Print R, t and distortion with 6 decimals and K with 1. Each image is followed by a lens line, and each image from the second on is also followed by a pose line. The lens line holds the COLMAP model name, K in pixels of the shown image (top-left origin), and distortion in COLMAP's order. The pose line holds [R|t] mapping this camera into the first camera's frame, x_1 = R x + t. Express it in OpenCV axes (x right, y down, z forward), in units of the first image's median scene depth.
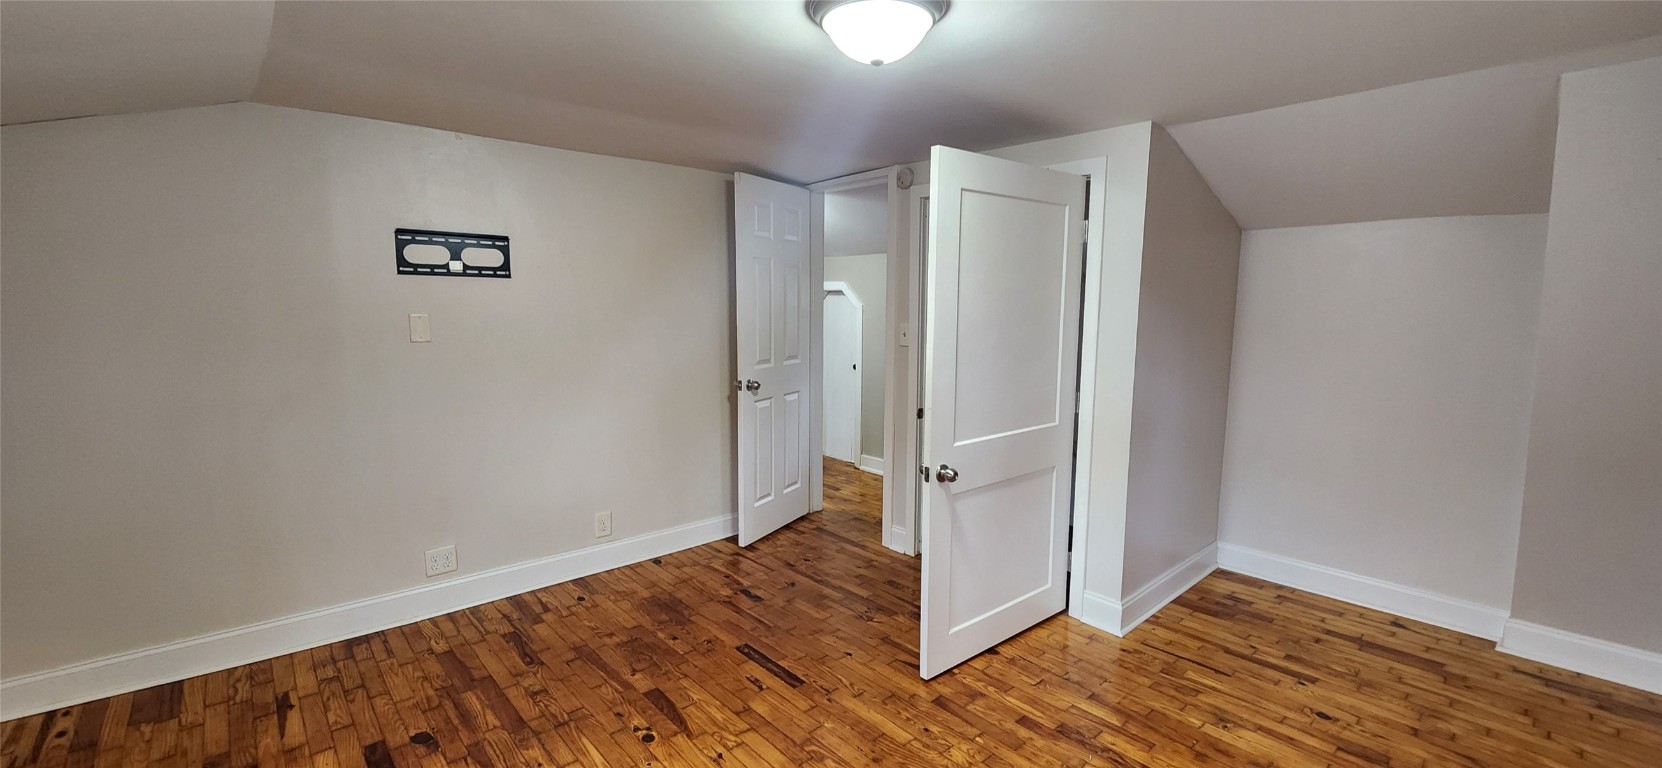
lens RADIAL K [[679.8, 0, 844.4], [0, 679.8, 374.7], [0, 0, 1]] dist [-0.000993, -0.000722]
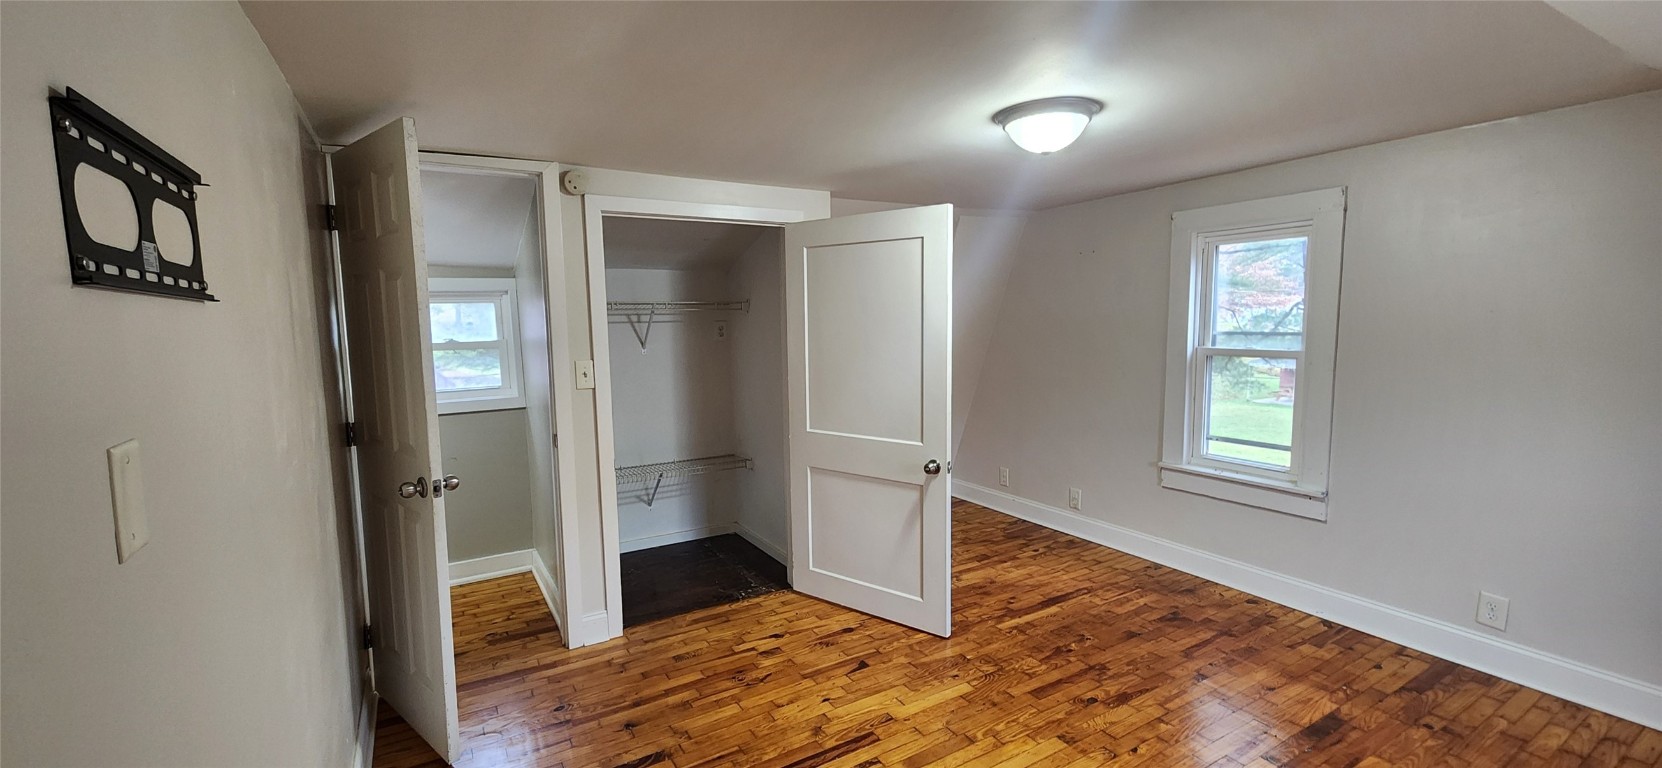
lens RADIAL K [[679.8, 0, 841.1], [0, 679.8, 389.9], [0, 0, 1]] dist [-0.000993, -0.000722]
pose [[0.190853, -0.117815, 0.974523, -0.748121], [0.124361, 0.987674, 0.095050, -0.093062], [-0.973709, 0.103052, 0.203152, 0.635857]]
